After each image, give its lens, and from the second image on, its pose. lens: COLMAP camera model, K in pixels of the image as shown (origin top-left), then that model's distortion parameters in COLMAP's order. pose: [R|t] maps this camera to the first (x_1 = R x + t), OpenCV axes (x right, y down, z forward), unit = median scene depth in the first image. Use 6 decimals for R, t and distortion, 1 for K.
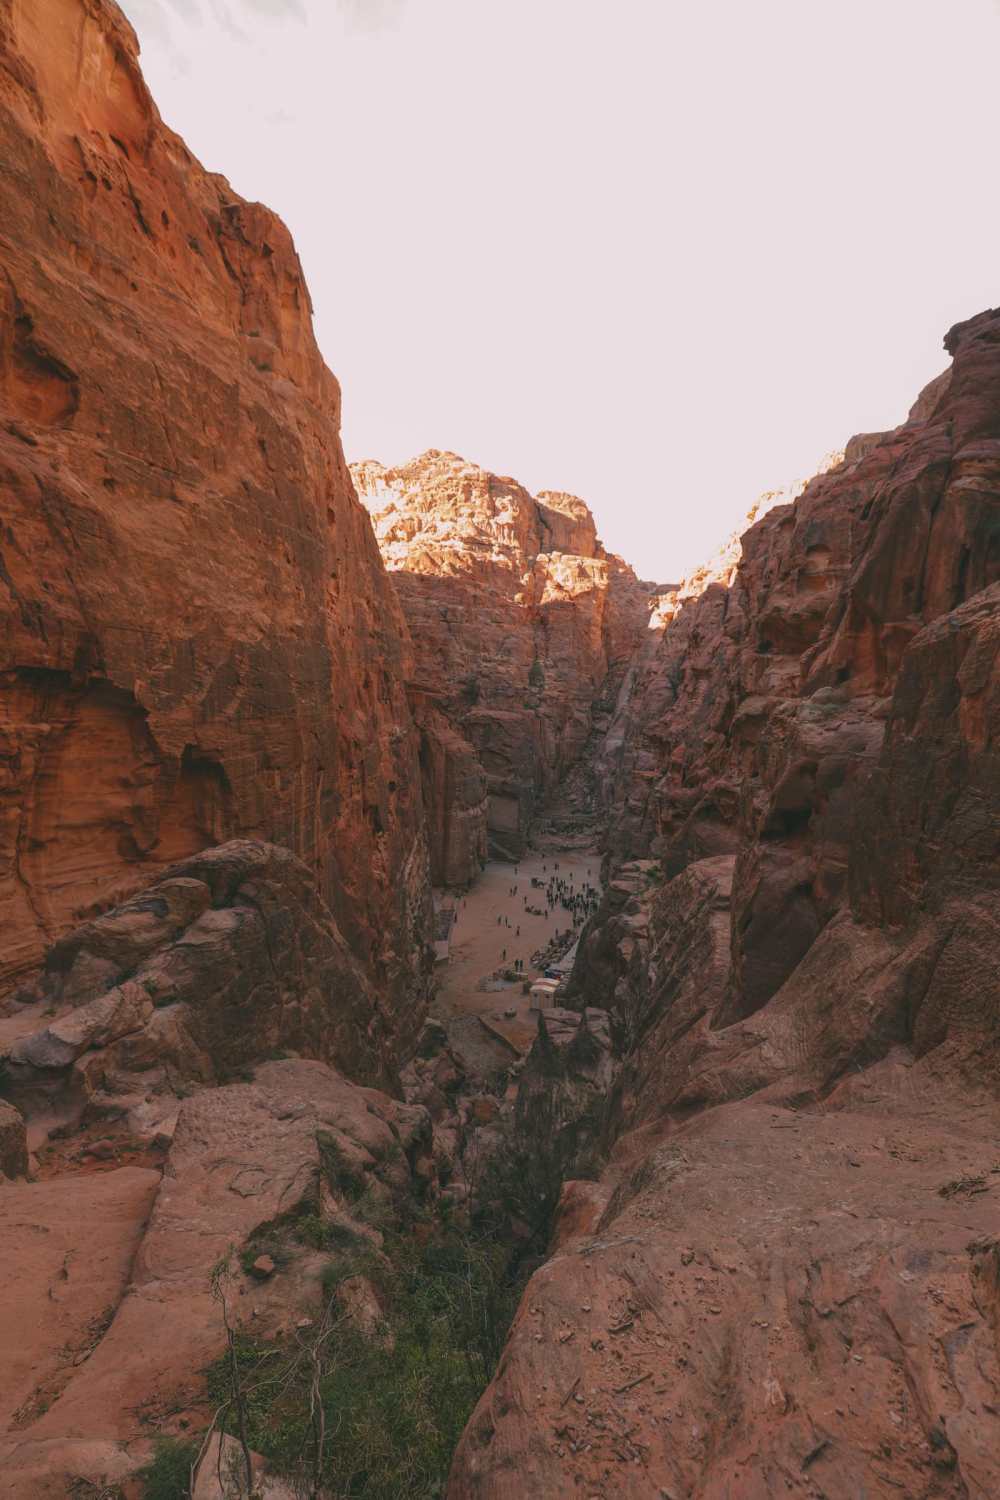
lens RADIAL K [[674.5, 0, 495.0], [0, 674.5, 757.7], [0, 0, 1]] dist [-0.045611, 0.009072]
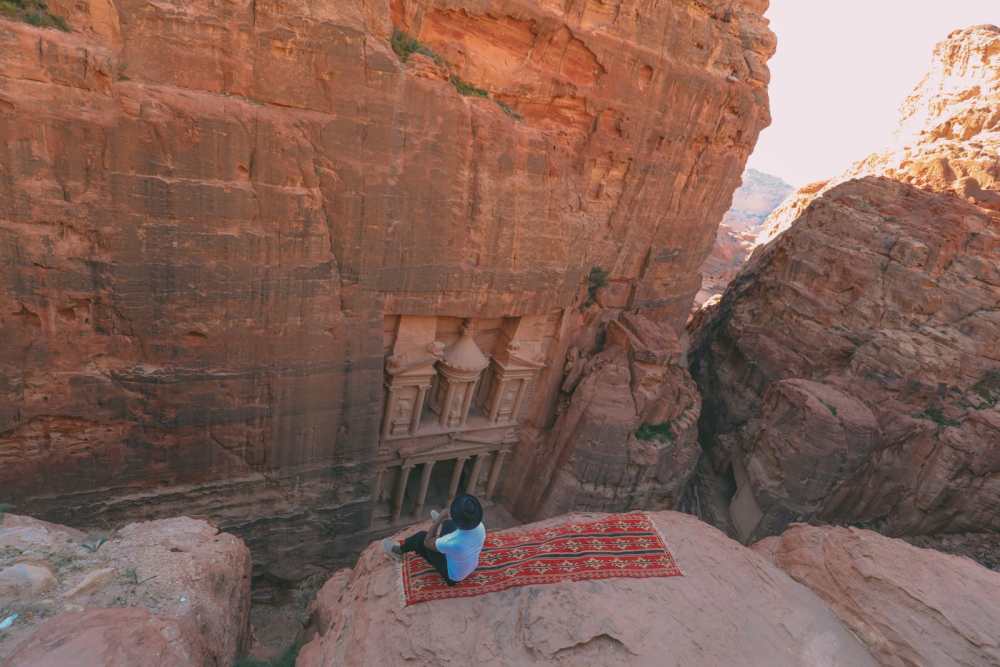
lens RADIAL K [[449.7, 0, 500.0], [0, 449.7, 331.0], [0, 0, 1]] dist [-0.045611, 0.009072]
pose [[0.402160, 0.453212, -0.795529, 0.163034], [-0.315487, 0.884272, 0.344283, -0.146853], [0.859497, 0.112522, 0.498602, 0.363977]]
